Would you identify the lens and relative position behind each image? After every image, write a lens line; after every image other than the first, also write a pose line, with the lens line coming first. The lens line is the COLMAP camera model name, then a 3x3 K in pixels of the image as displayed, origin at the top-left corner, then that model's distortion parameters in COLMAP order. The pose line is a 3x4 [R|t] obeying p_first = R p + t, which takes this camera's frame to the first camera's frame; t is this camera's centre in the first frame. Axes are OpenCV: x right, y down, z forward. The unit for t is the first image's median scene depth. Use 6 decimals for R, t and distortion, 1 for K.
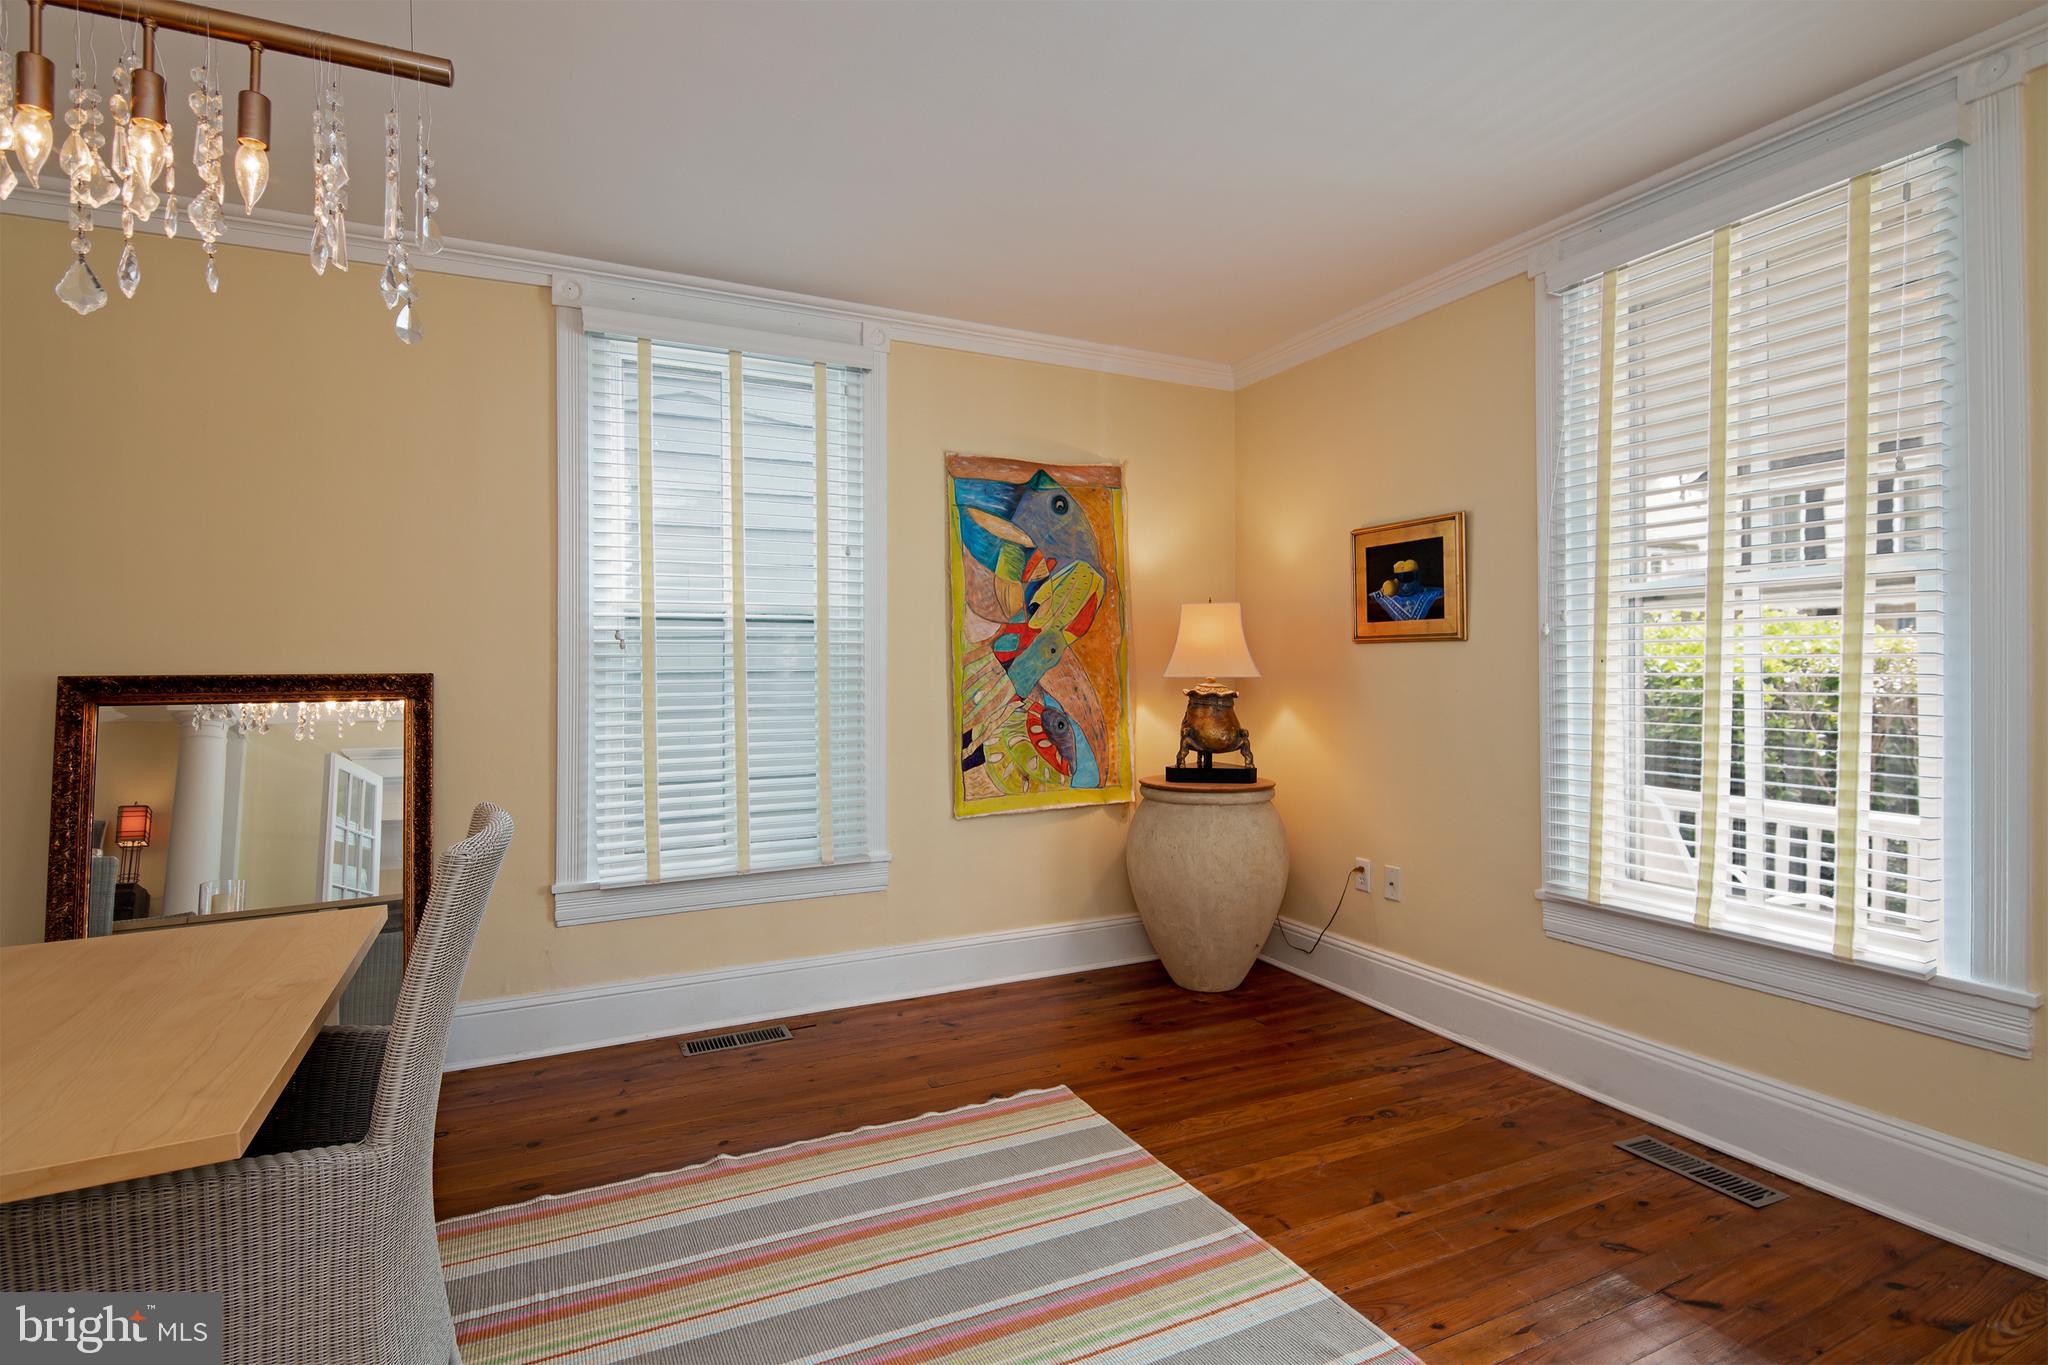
lens RADIAL K [[1001.8, 0, 1006.5], [0, 1001.8, 679.8], [0, 0, 1]] dist [0.001563, -0.002615]
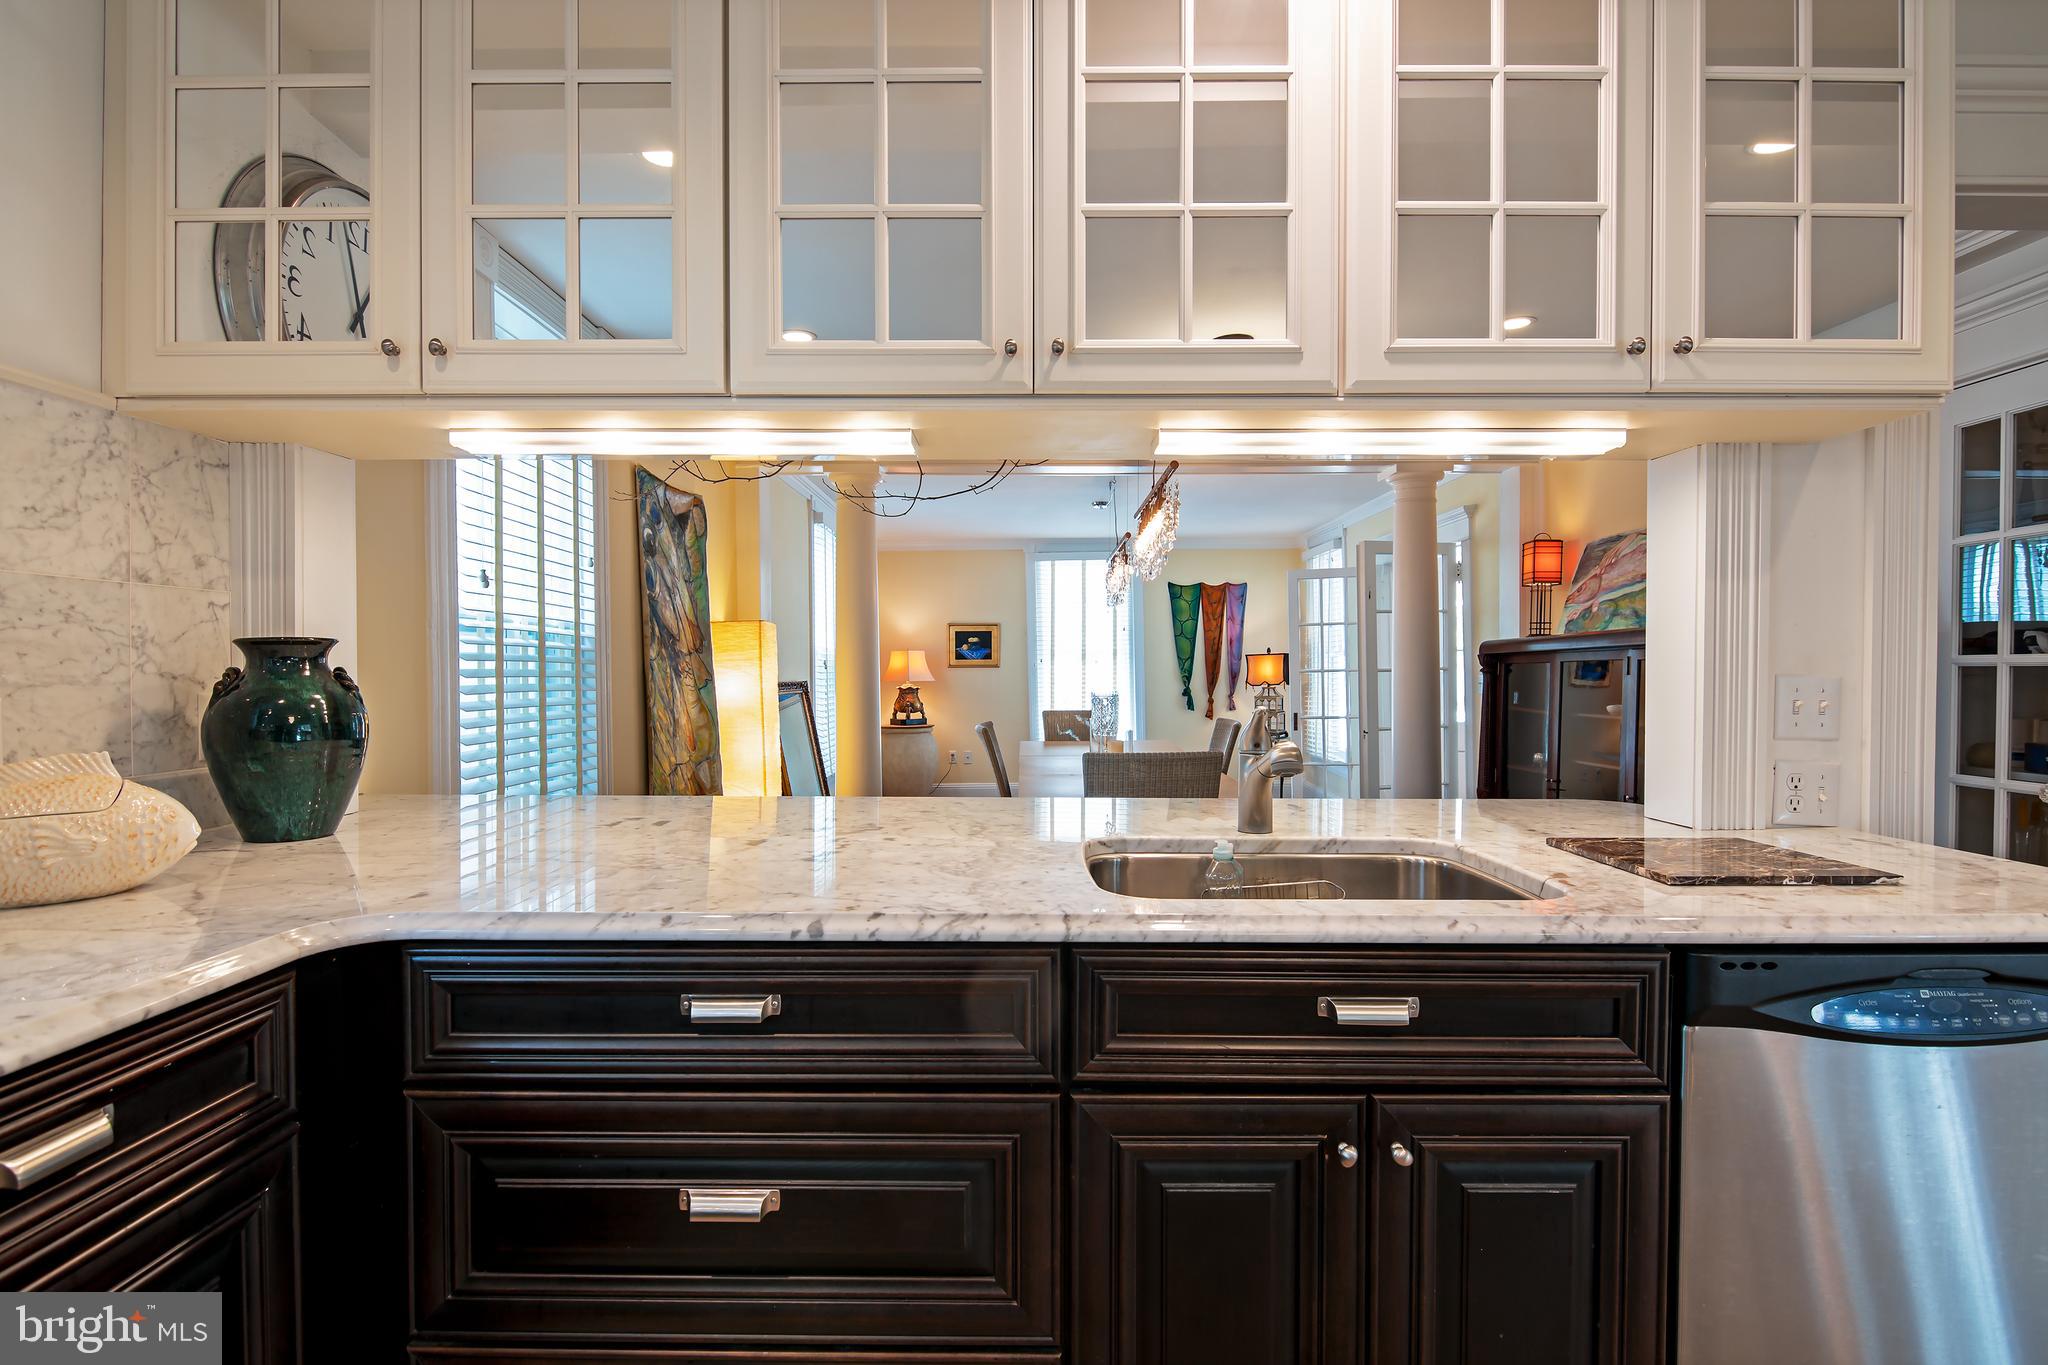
lens RADIAL K [[1001.8, 0, 1008.1], [0, 1001.8, 677.5], [0, 0, 1]] dist [0.001563, -0.002615]
pose [[0.430213, -0.005132, 0.902713, -1.855385], [0.016136, 0.999868, -0.002006, -0.003175], [-0.902583, 0.015430, 0.430239, -0.238063]]
